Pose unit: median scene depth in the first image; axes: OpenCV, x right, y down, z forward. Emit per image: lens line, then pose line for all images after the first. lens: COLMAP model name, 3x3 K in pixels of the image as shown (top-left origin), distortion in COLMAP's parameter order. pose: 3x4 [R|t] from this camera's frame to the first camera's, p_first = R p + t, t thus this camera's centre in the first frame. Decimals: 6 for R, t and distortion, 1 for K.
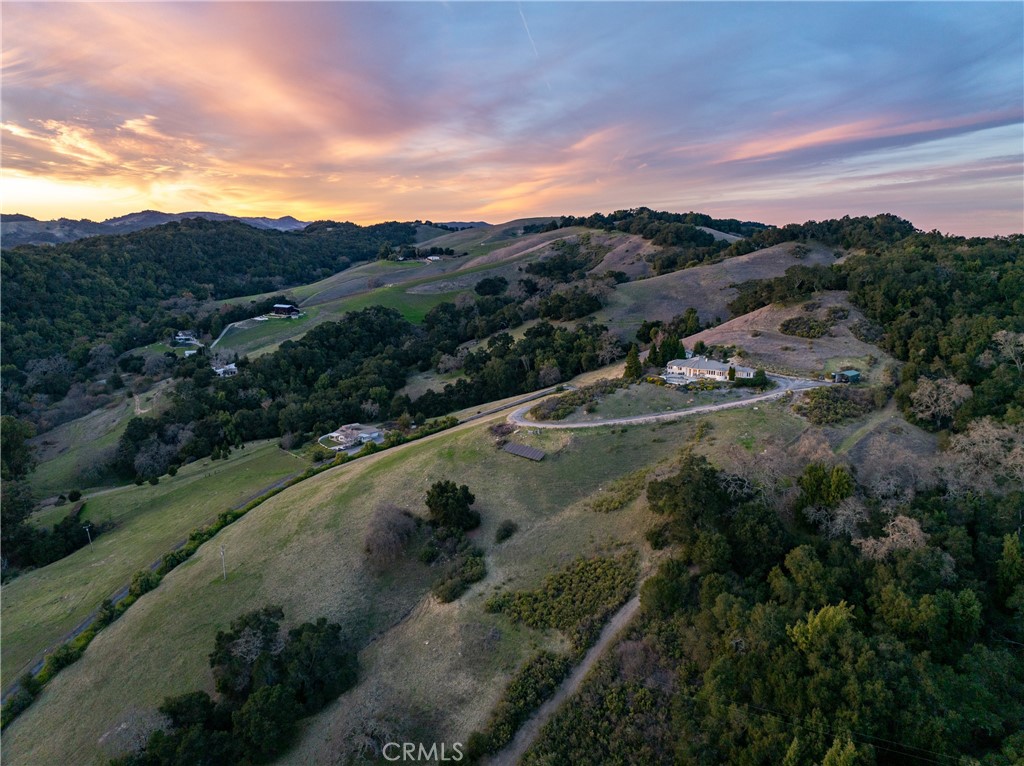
lens RADIAL K [[742.1, 0, 512.0], [0, 742.1, 383.0], [0, 0, 1]] dist [-0.001033, 0.000389]
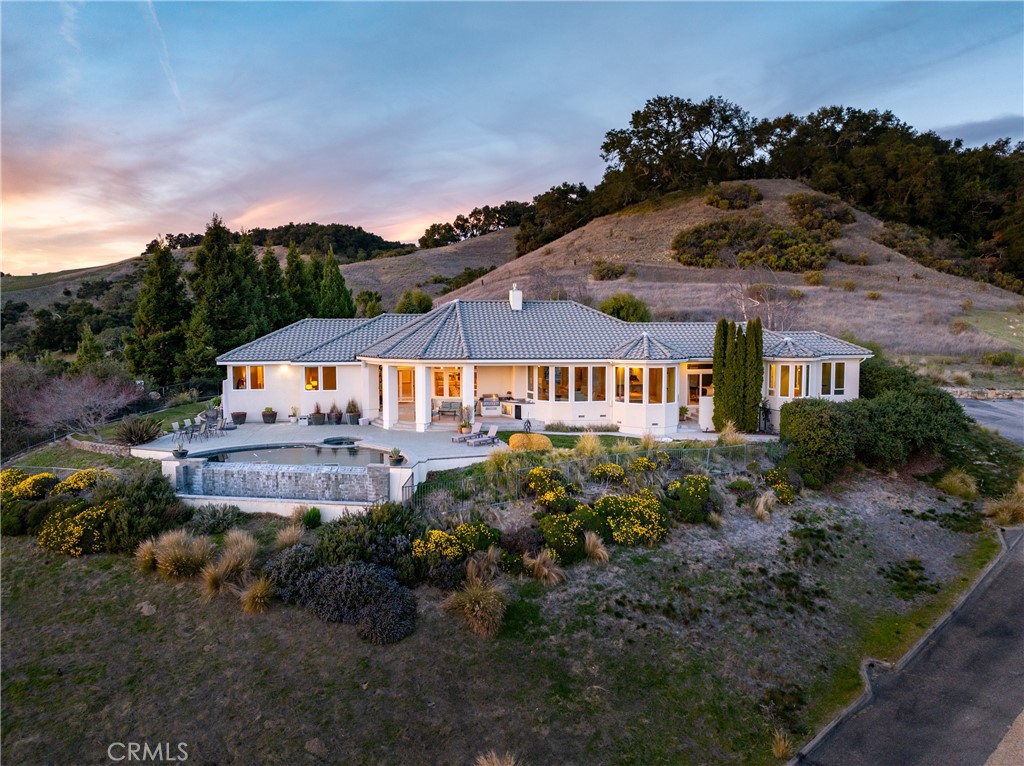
lens RADIAL K [[742.1, 0, 512.0], [0, 742.1, 383.0], [0, 0, 1]] dist [-0.001033, 0.000389]
pose [[0.914610, -0.056724, 0.400340, 0.088938], [0.102235, 0.990381, -0.093237, -0.001572], [-0.391200, 0.126205, 0.911611, 0.377083]]
